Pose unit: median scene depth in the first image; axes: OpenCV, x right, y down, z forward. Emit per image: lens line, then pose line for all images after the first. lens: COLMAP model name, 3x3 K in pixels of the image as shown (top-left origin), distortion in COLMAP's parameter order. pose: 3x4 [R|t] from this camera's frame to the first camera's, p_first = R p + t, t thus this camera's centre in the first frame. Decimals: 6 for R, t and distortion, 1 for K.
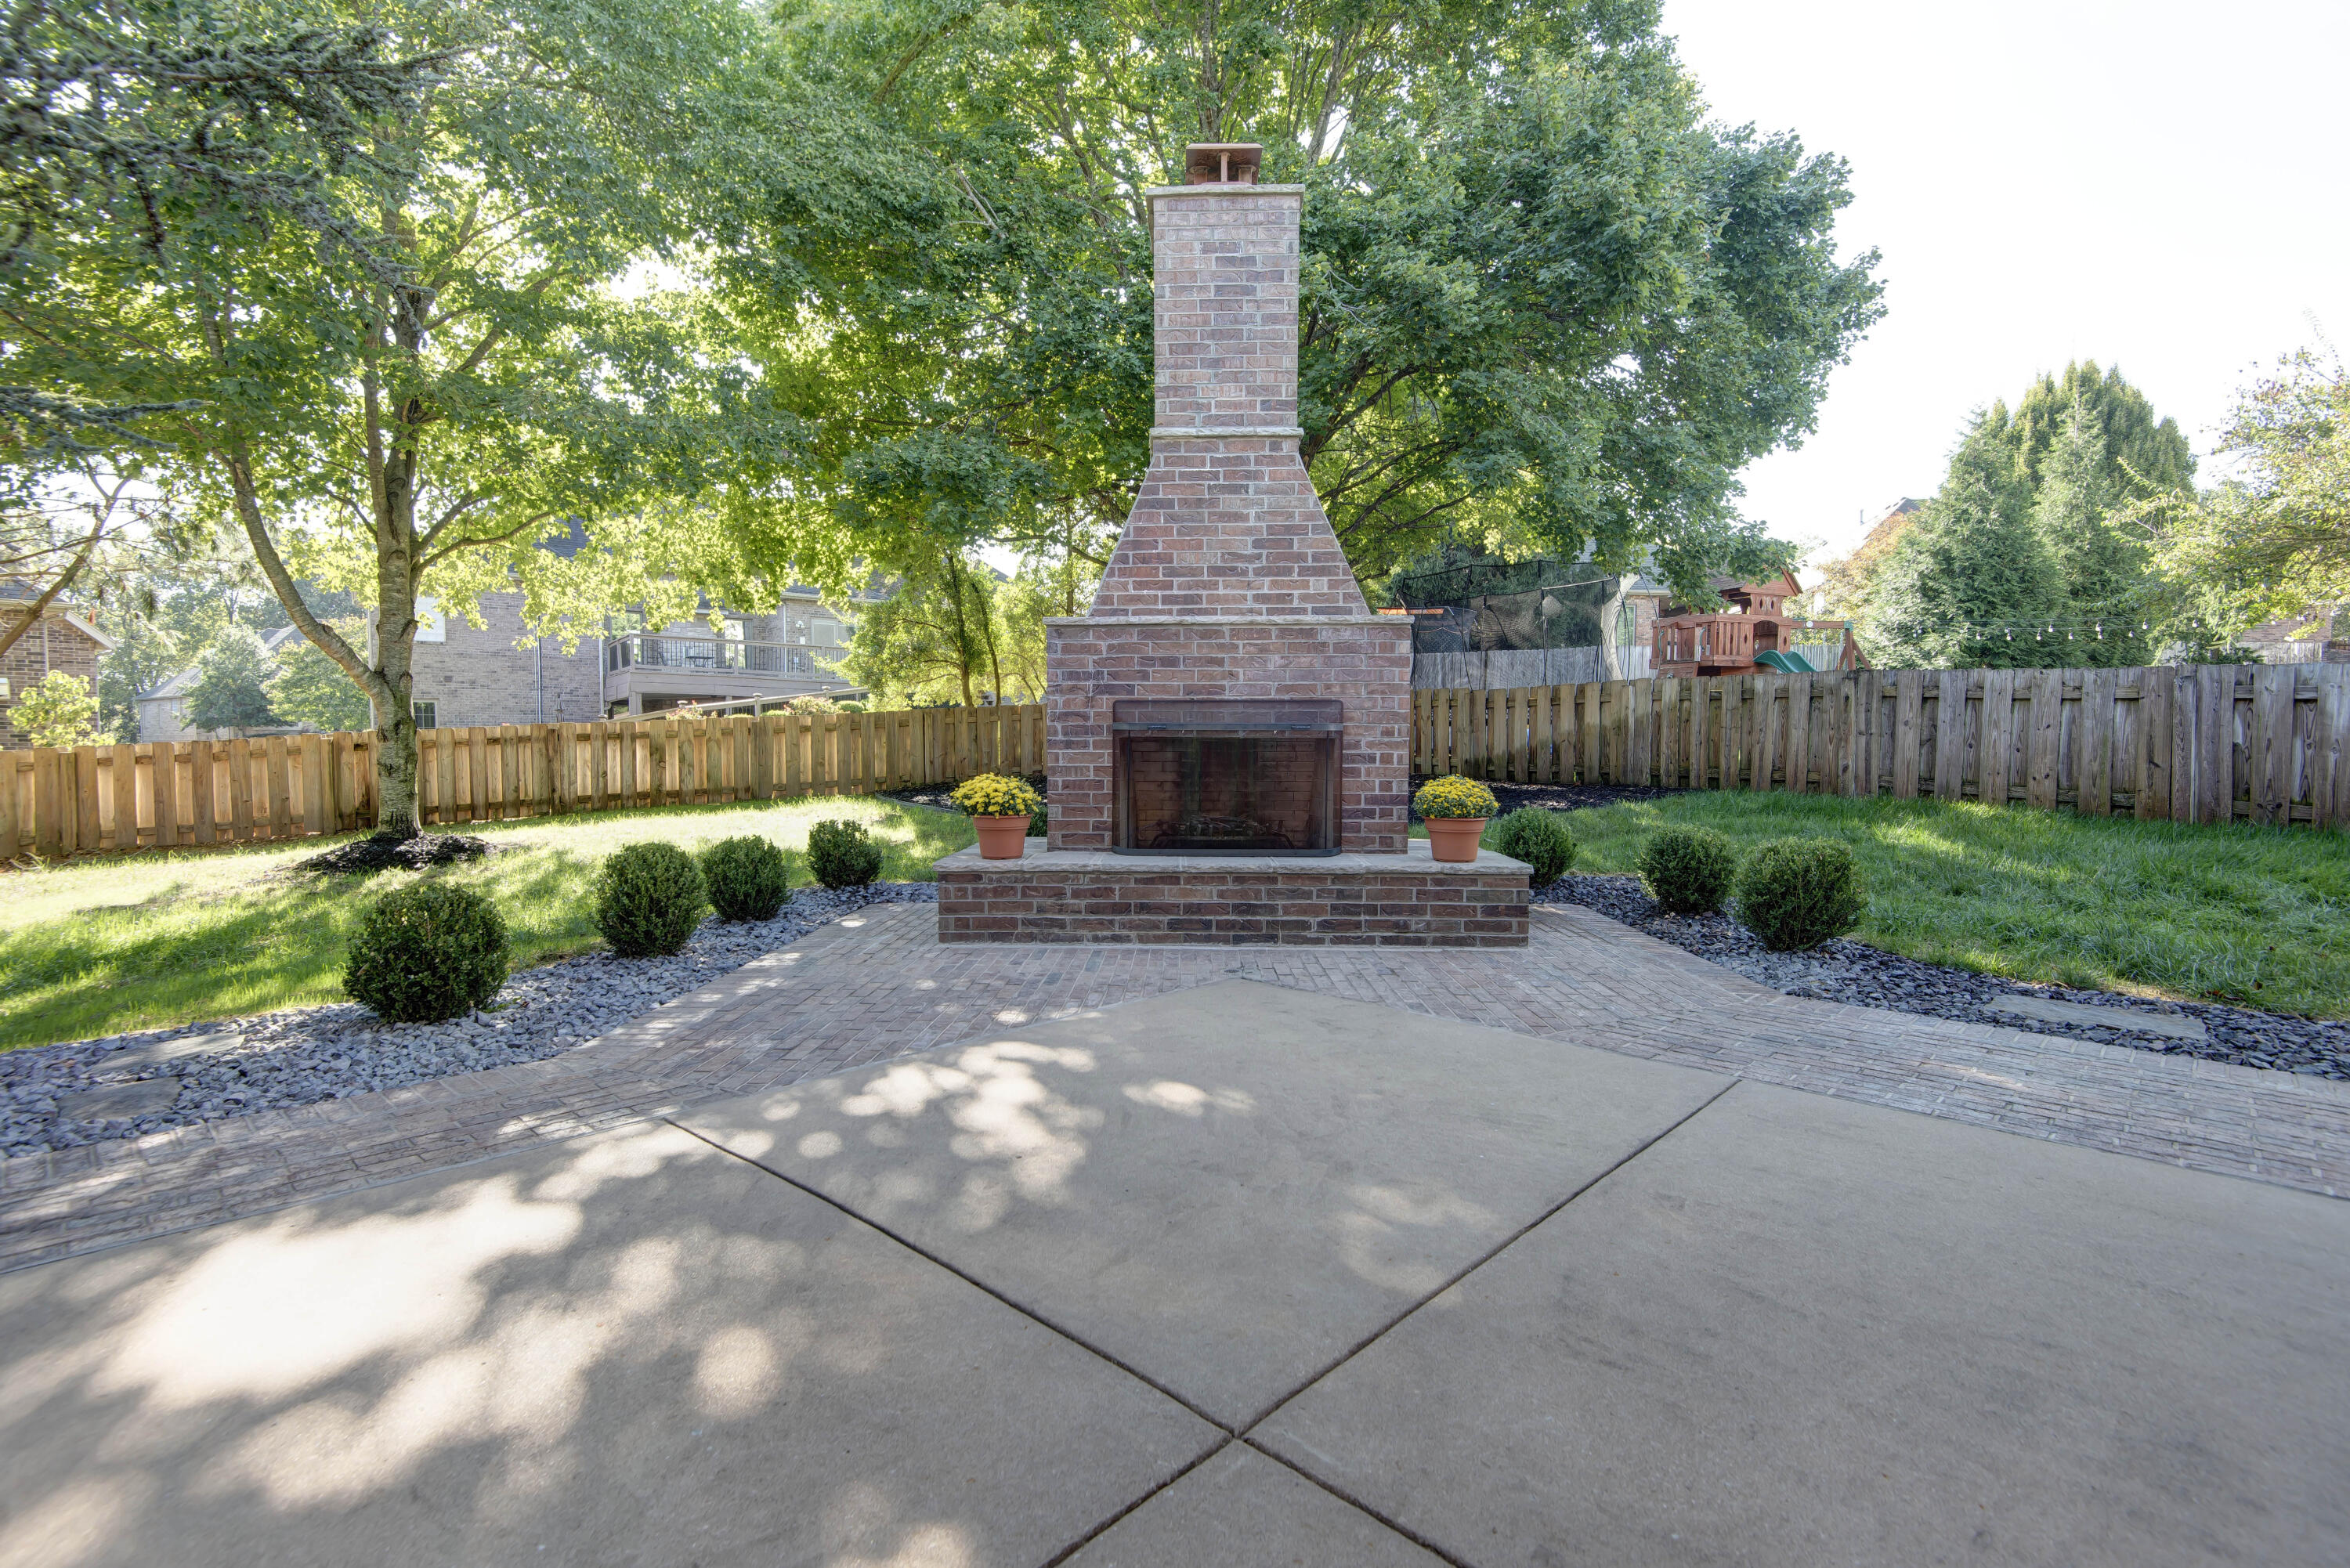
lens RADIAL K [[1063.3, 0, 1166.6], [0, 1063.3, 765.0], [0, 0, 1]] dist [0.039201, 0.000359]
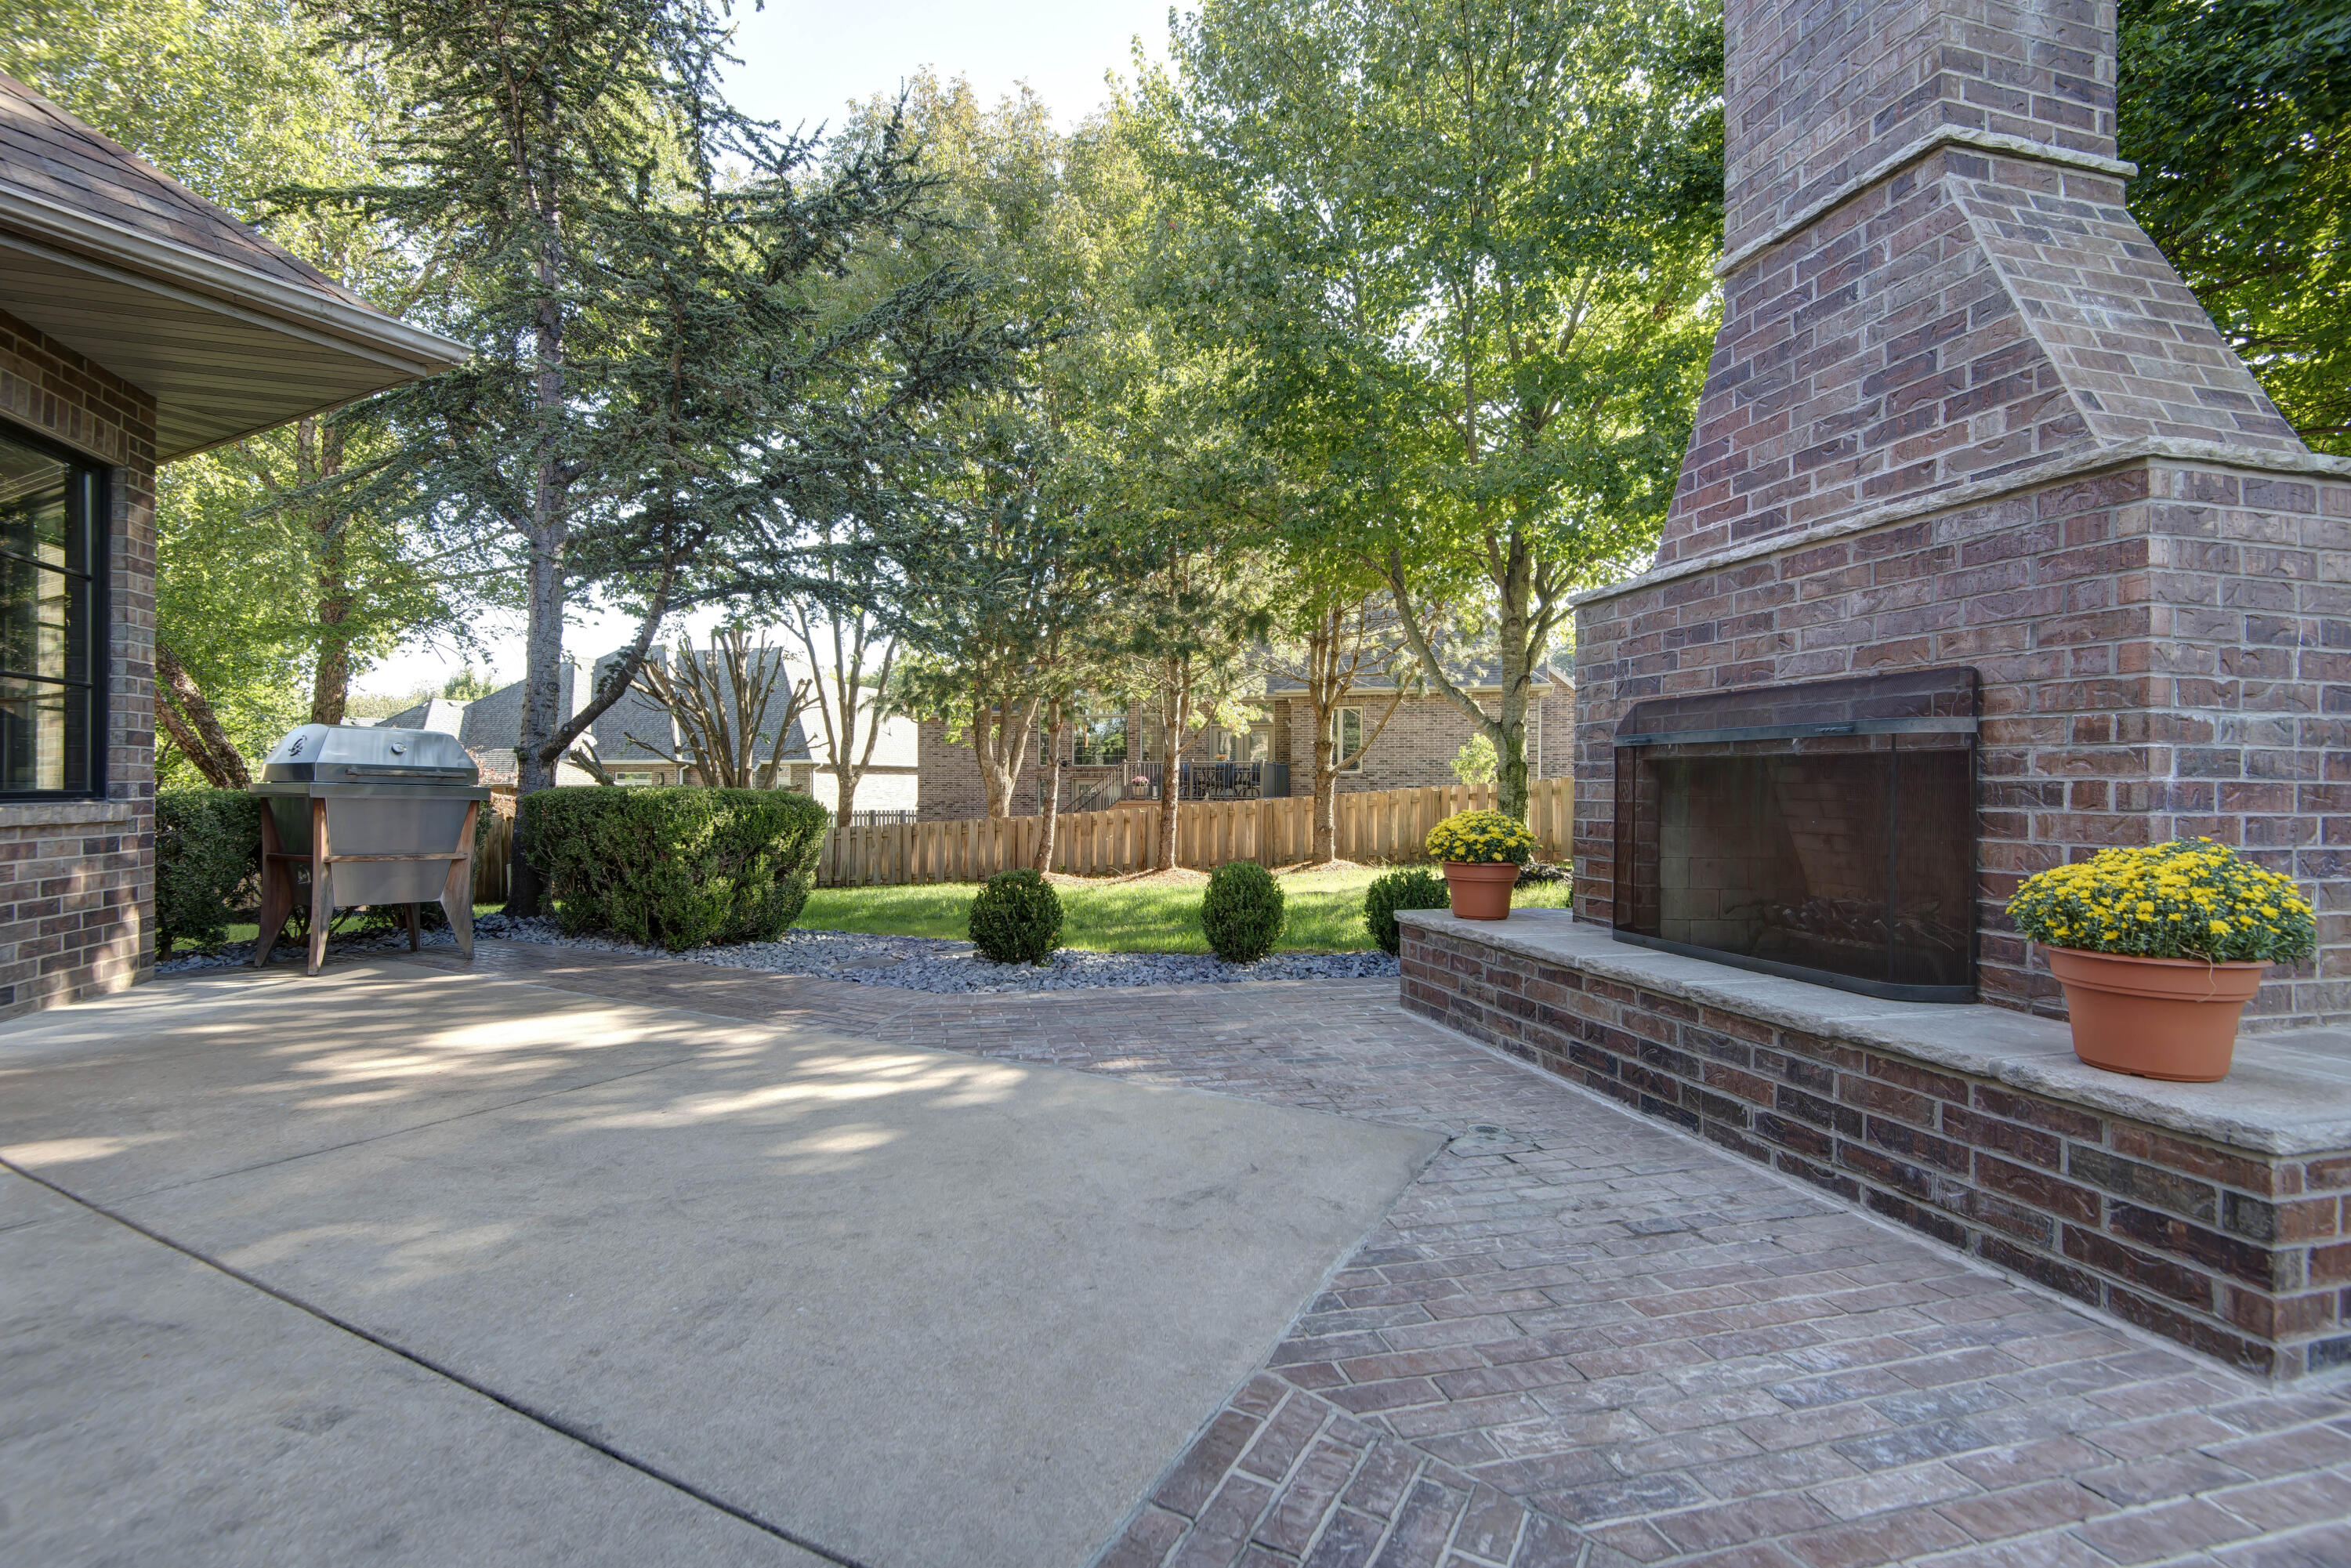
lens RADIAL K [[1081.5, 0, 1163.9], [0, 1081.5, 766.6], [0, 0, 1]] dist [0.006997, -0.000183]
pose [[0.269316, -0.016390, -0.962912, 0.563808], [-0.030818, 0.999196, -0.025627, 0.005281], [0.962559, 0.036577, 0.268594, 0.589530]]
